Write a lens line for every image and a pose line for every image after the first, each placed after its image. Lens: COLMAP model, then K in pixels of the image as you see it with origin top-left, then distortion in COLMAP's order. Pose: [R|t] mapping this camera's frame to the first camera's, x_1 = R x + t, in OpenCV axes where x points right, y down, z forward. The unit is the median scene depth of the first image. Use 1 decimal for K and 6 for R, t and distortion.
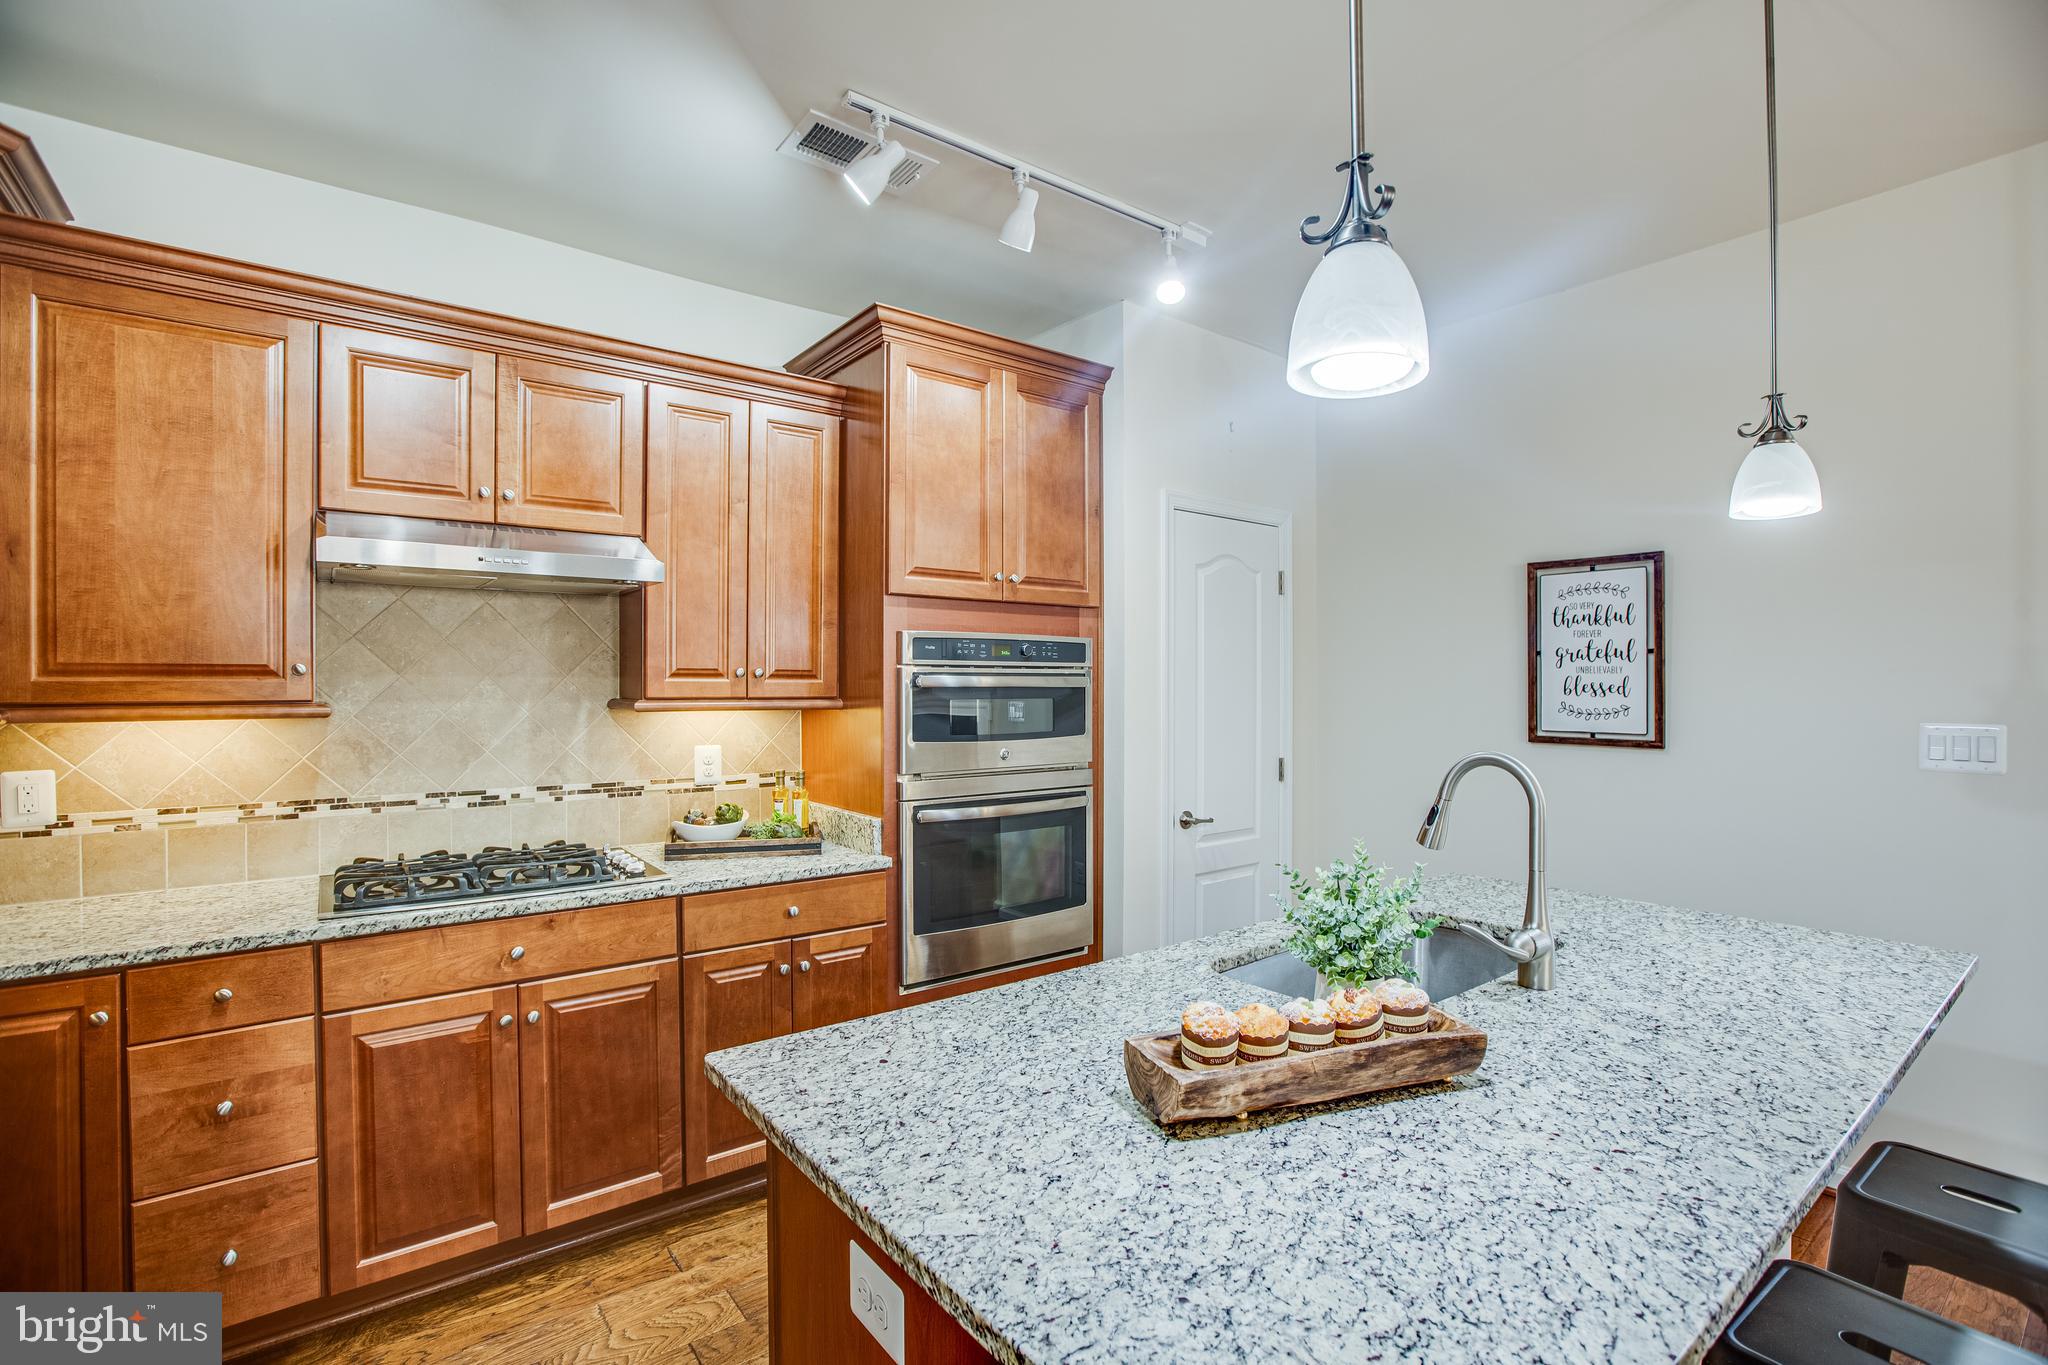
lens RADIAL K [[924.7, 0, 1020.0], [0, 924.7, 687.6], [0, 0, 1]] dist [-0.054651, 0.019324]
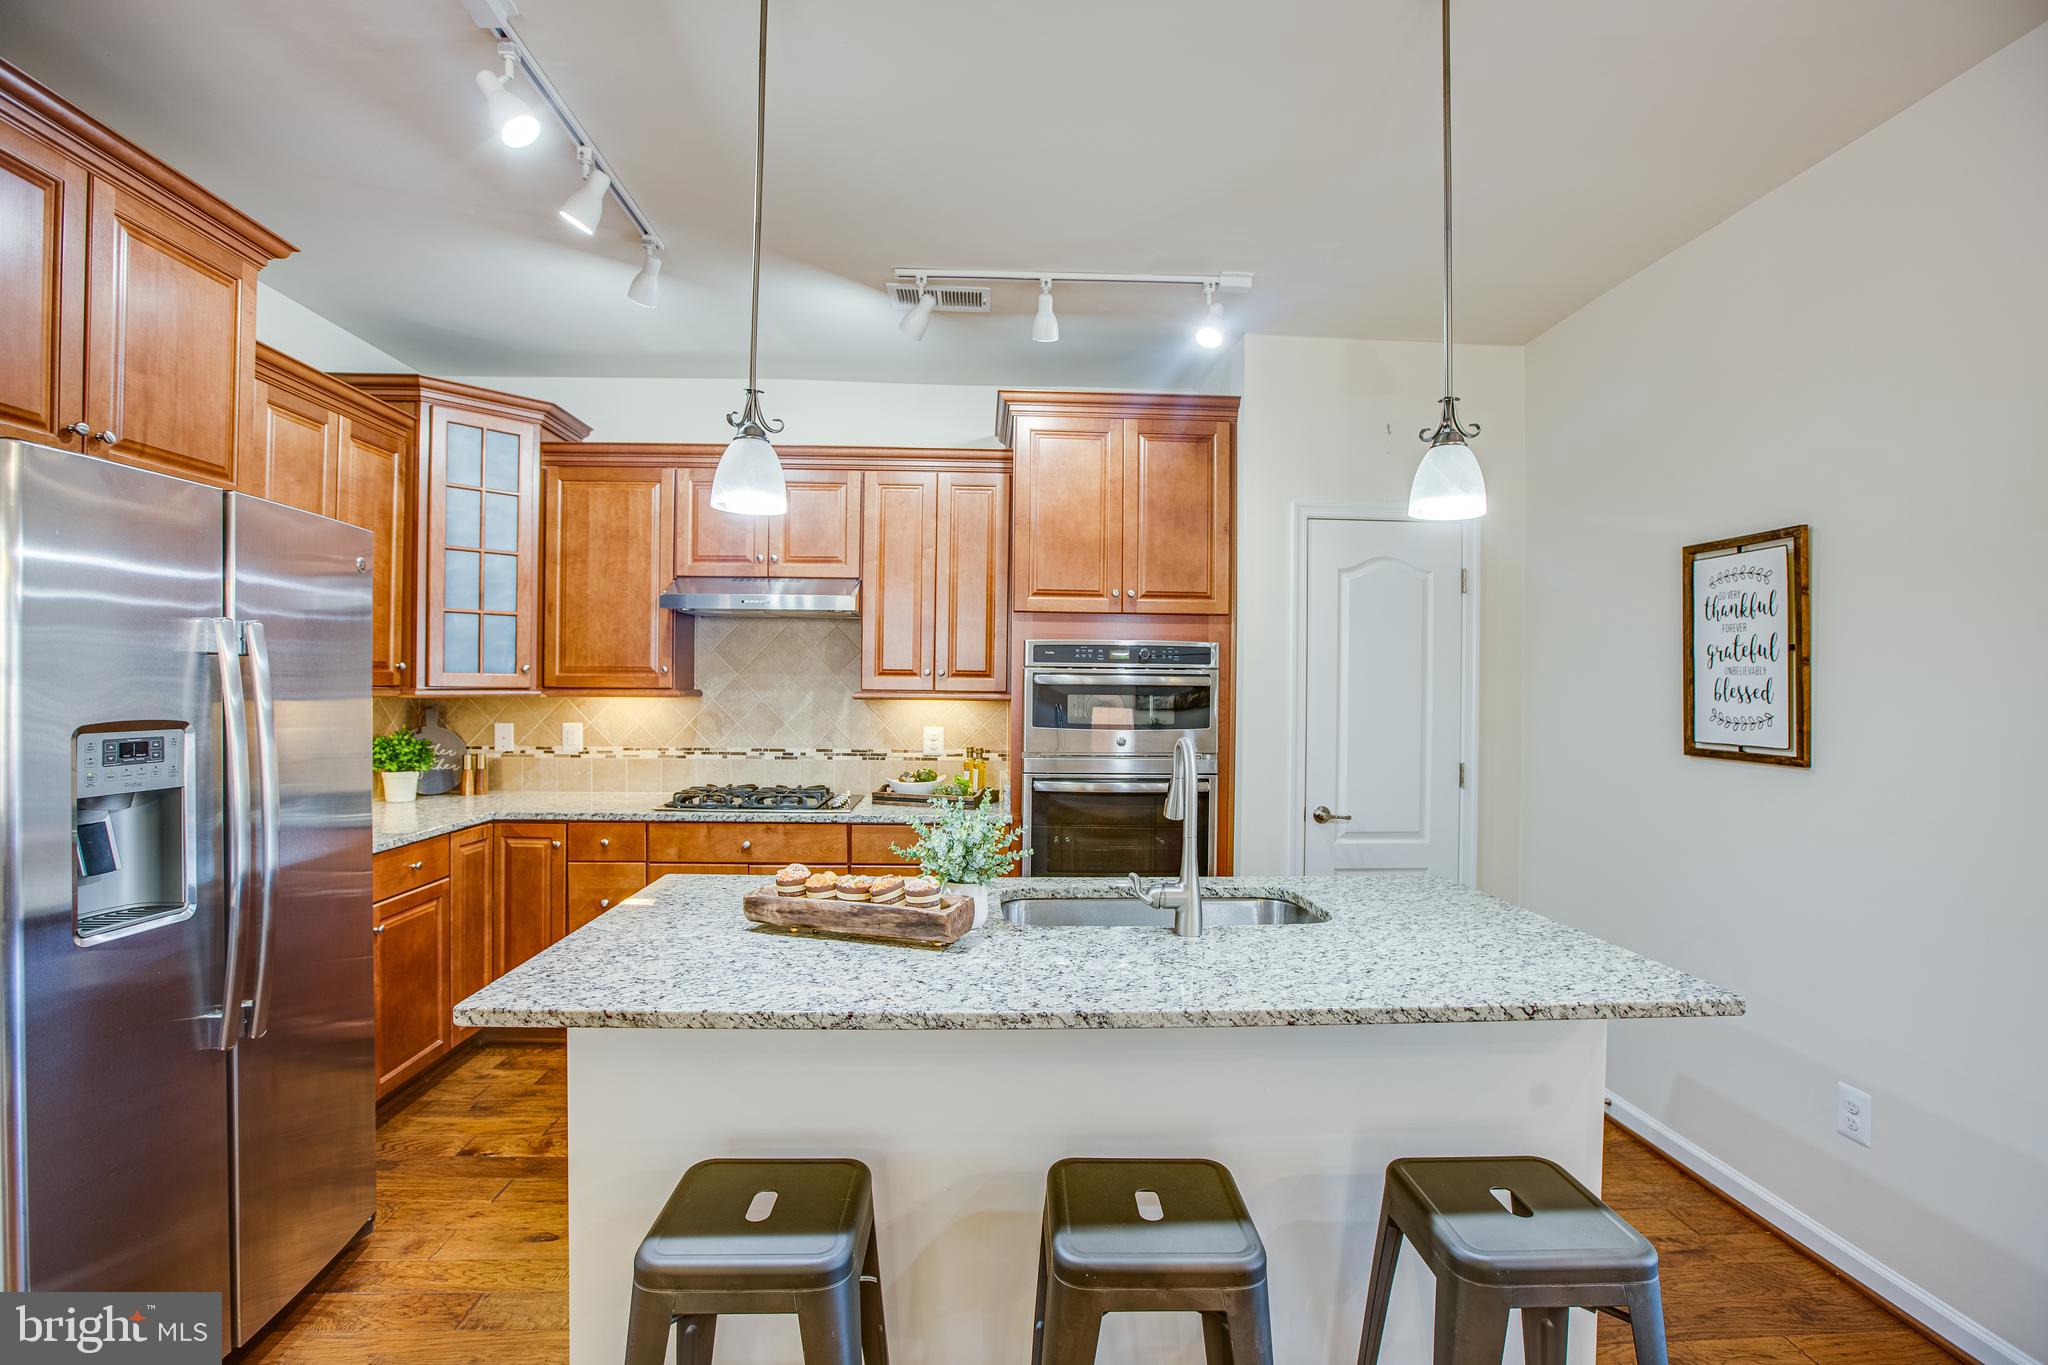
lens RADIAL K [[946.8, 0, 1026.1], [0, 946.8, 687.6], [0, 0, 1]] dist [-0.055290, 0.018787]
pose [[0.826104, 0.010172, -0.563426, 0.610134], [-0.011787, 0.999930, 0.000770, 0.003388], [0.563394, 0.006004, 0.826166, -0.082644]]
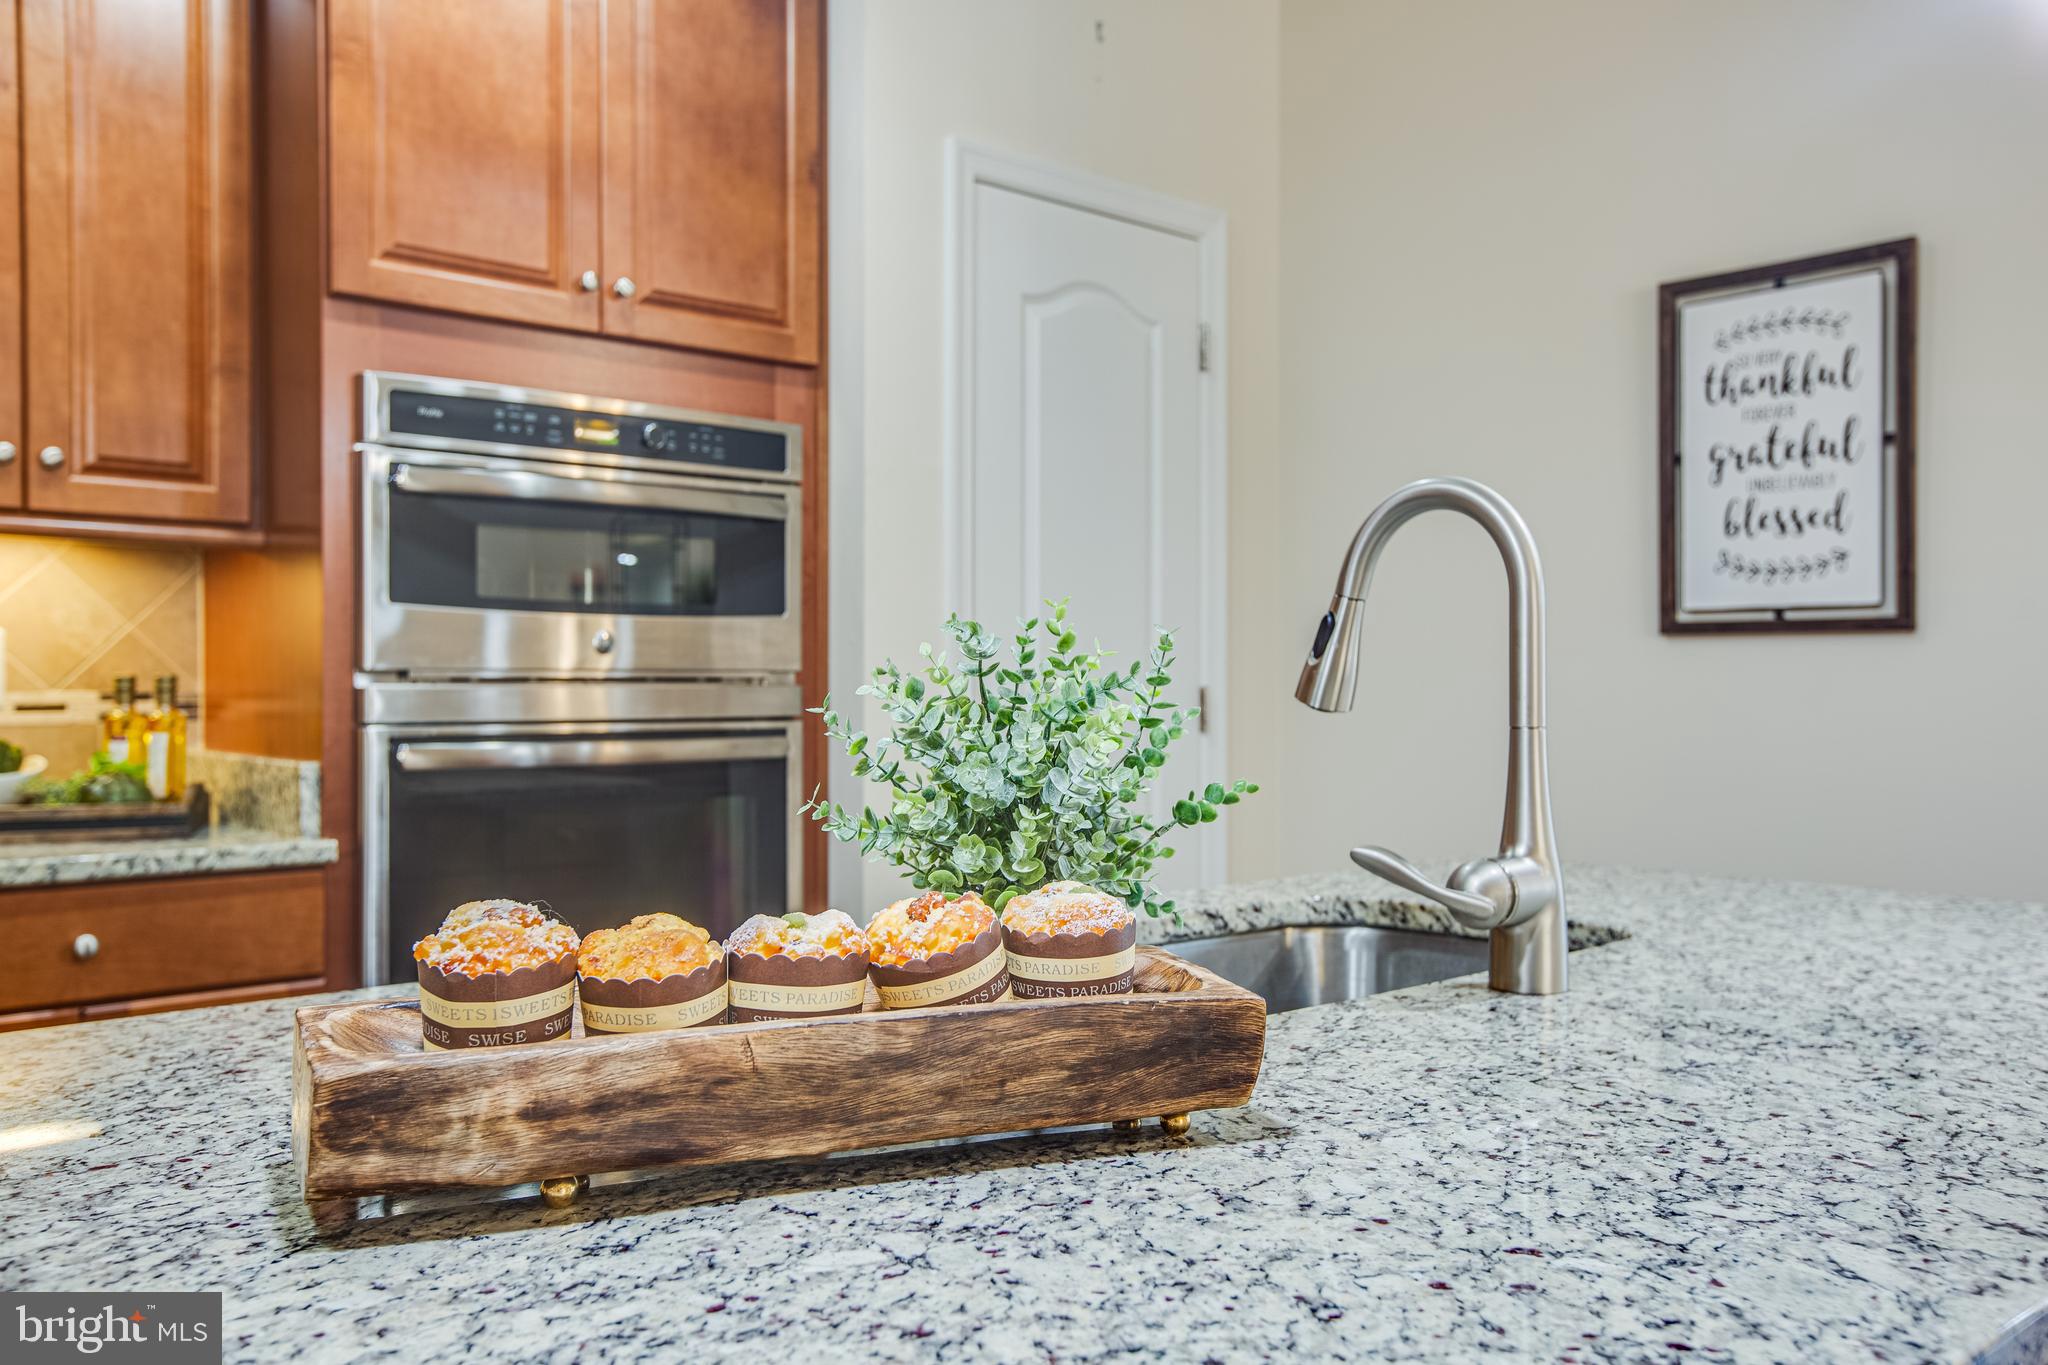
lens RADIAL K [[1640.2, 0, 1003.0], [0, 1640.2, 677.6], [0, 0, 1]] dist [0.011728, 0.010670]
pose [[0.997517, 0.001642, 0.070404, 0.144107], [-0.001305, 0.999987, -0.004835, 0.100879], [-0.070411, 0.004731, 0.997507, 0.121888]]
